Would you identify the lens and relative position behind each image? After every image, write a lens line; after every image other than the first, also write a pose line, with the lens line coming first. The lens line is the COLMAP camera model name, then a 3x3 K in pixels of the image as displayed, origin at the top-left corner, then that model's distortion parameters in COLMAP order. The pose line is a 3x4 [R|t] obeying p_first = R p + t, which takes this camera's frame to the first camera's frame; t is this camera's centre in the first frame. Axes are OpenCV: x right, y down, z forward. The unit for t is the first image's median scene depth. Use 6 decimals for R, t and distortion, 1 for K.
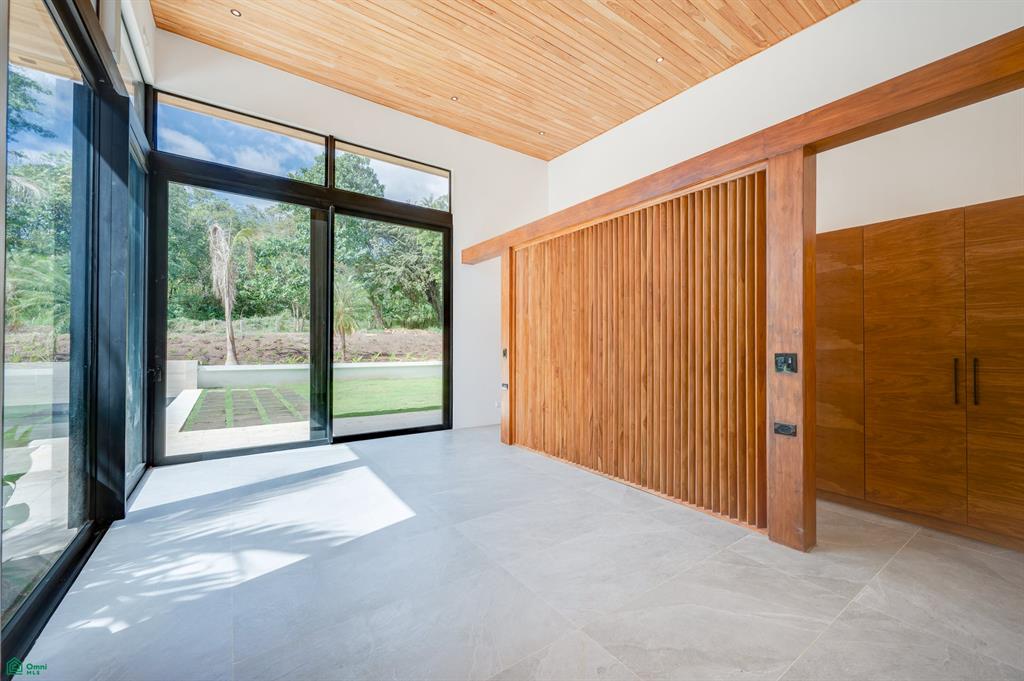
lens RADIAL K [[419.8, 0, 505.9], [0, 419.8, 340.0], [0, 0, 1]] dist [0.002928, -0.000302]
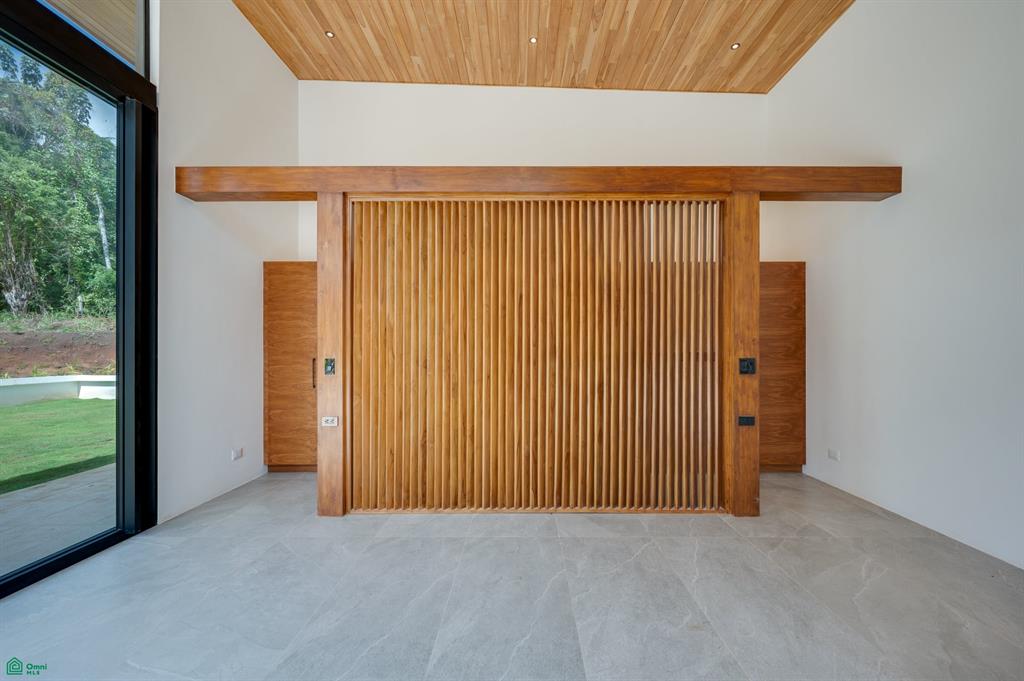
lens RADIAL K [[419.8, 0, 512.8], [0, 419.8, 345.2], [0, 0, 1]] dist [0.002928, -0.000302]
pose [[0.551402, 0.001753, 0.834238, -0.525922], [-0.006900, 0.999973, 0.002459, -0.002994], [-0.834211, -0.007112, 0.551399, 0.654018]]
